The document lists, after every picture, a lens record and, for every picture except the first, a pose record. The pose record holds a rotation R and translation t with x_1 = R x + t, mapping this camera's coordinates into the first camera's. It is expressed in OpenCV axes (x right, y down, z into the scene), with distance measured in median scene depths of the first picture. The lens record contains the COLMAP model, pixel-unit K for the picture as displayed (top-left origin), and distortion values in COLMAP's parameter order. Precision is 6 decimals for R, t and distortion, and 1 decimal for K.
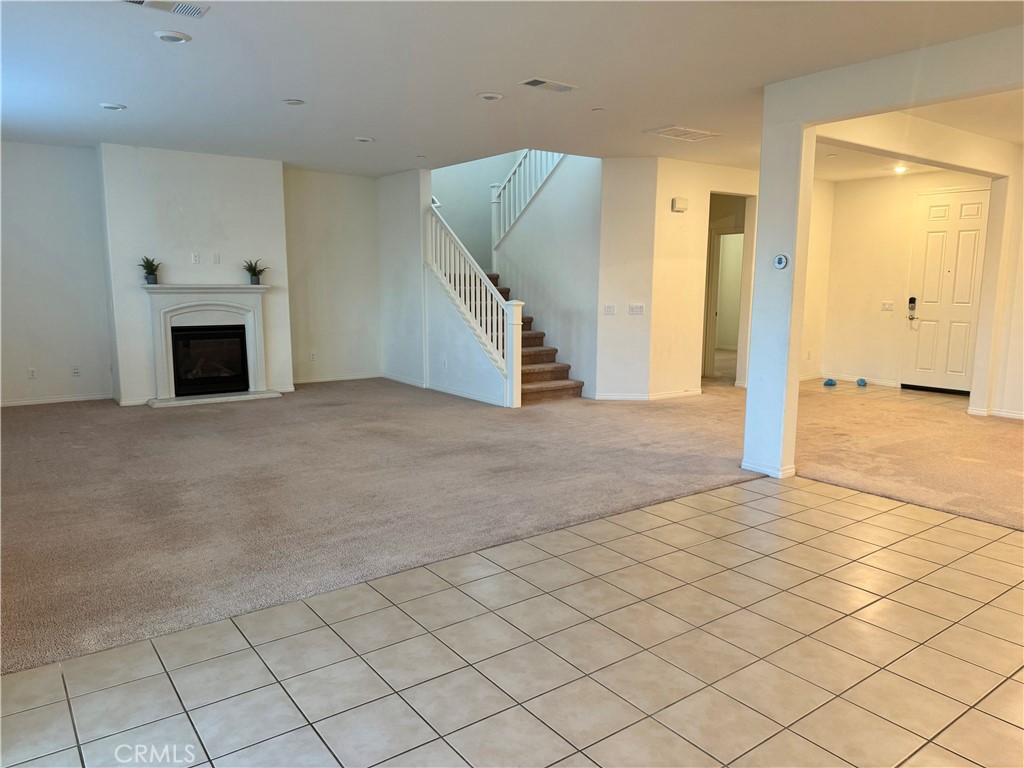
lens RADIAL K [[721.7, 0, 509.4], [0, 721.7, 384.6], [0, 0, 1]] dist [0.018848, -0.040063]
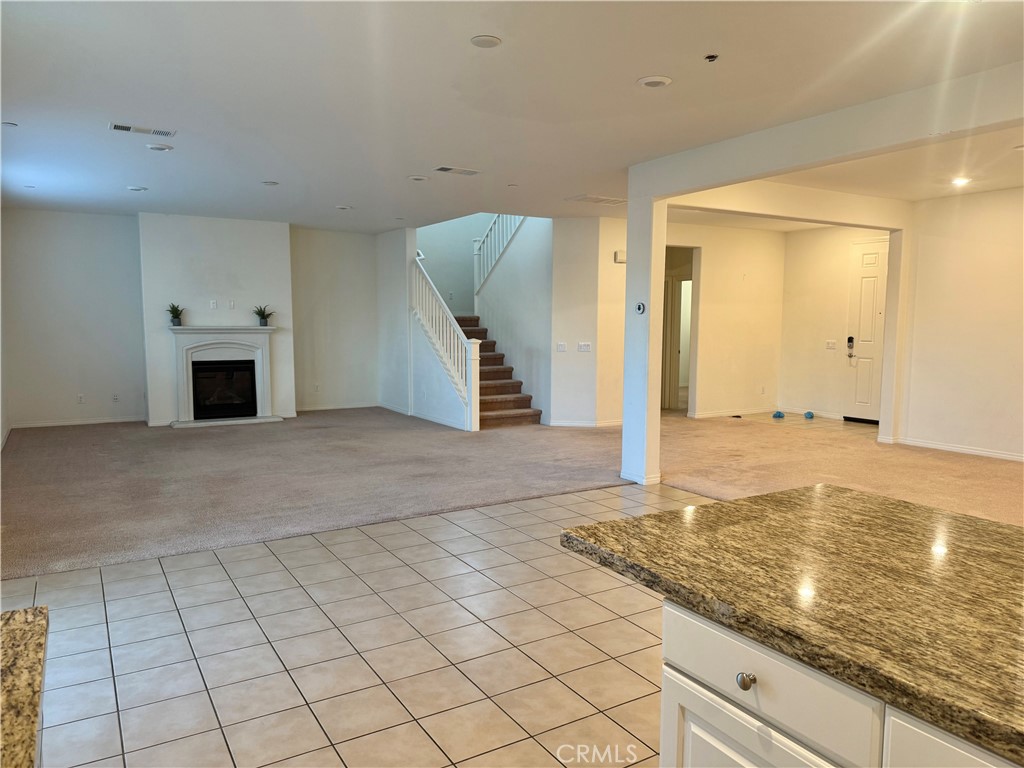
lens RADIAL K [[721.7, 0, 515.2], [0, 721.7, 386.3], [0, 0, 1]] dist [0.018848, -0.040063]
pose [[0.996496, 0.005614, -0.083455, 0.169767], [-0.009992, 0.998590, -0.052140, 0.019109], [0.083044, 0.052791, 0.995147, -0.150912]]
